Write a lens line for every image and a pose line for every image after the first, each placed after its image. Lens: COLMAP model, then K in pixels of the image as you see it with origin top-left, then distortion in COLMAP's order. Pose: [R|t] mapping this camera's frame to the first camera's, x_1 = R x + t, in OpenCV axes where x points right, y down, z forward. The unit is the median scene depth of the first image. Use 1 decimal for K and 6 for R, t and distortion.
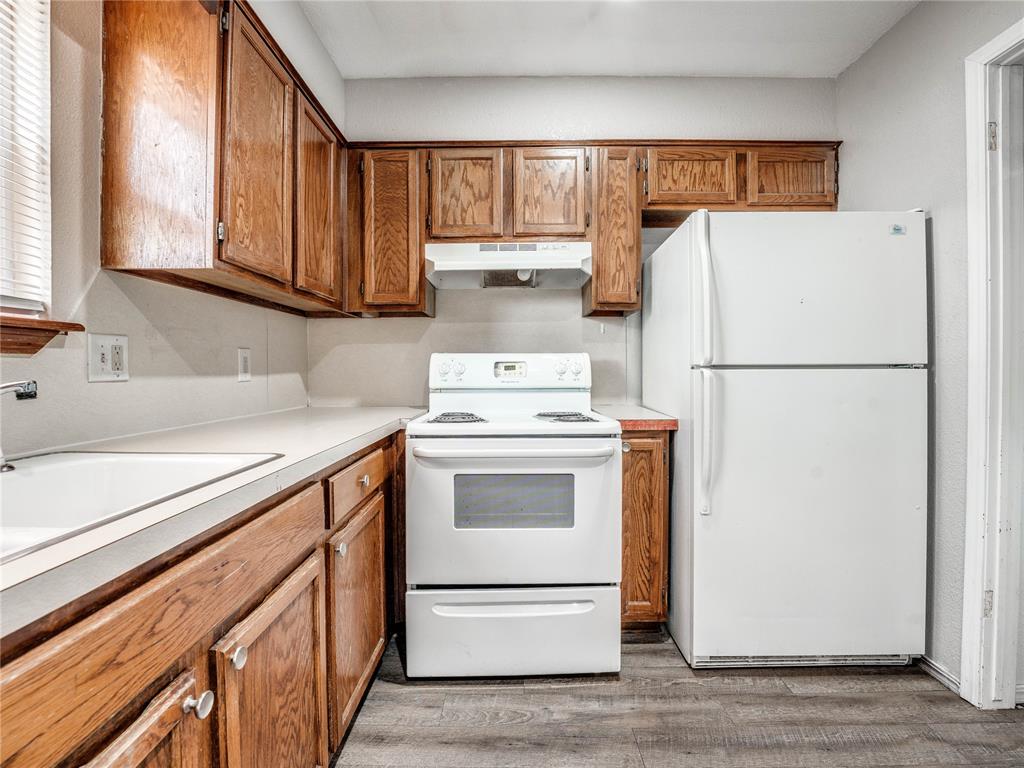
lens RADIAL K [[449.7, 0, 532.5], [0, 449.7, 383.6], [0, 0, 1]] dist [-0.040848, 0.008288]
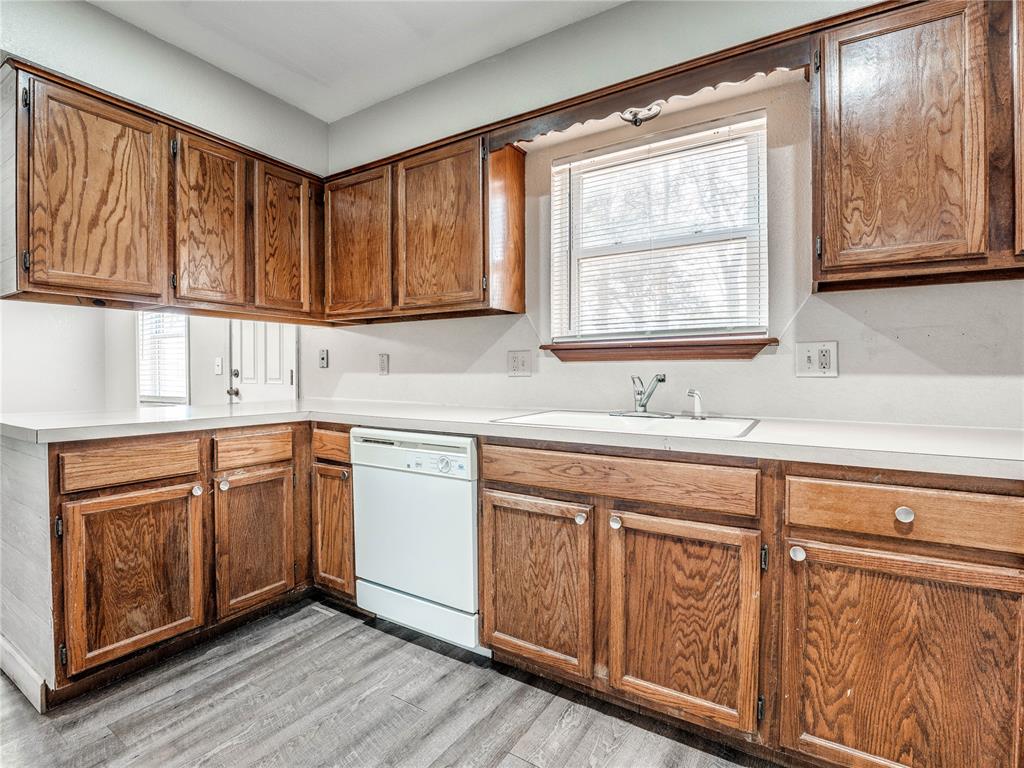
lens RADIAL K [[488.8, 0, 512.0], [0, 488.8, 384.0], [0, 0, 1]] dist [-0.044406, 0.006092]
pose [[-0.529467, 0.027755, -0.847876, 0.564778], [-0.022085, 0.998675, 0.046483, -0.023508], [0.848043, 0.043336, -0.528153, 0.729436]]
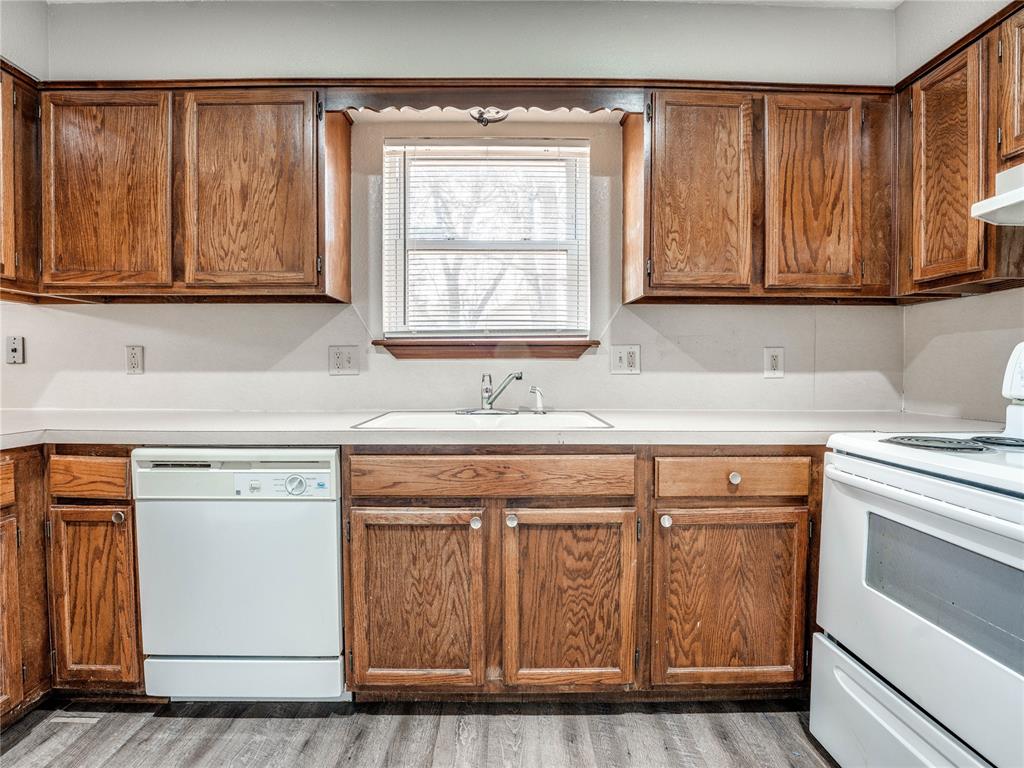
lens RADIAL K [[488.8, 0, 512.0], [0, 488.8, 384.0], [0, 0, 1]] dist [-0.044406, 0.006092]
pose [[0.018613, 0.037153, -0.999136, 0.598757], [-0.031562, 0.998833, 0.036554, -0.015804], [0.999328, 0.030855, 0.019764, 0.405194]]
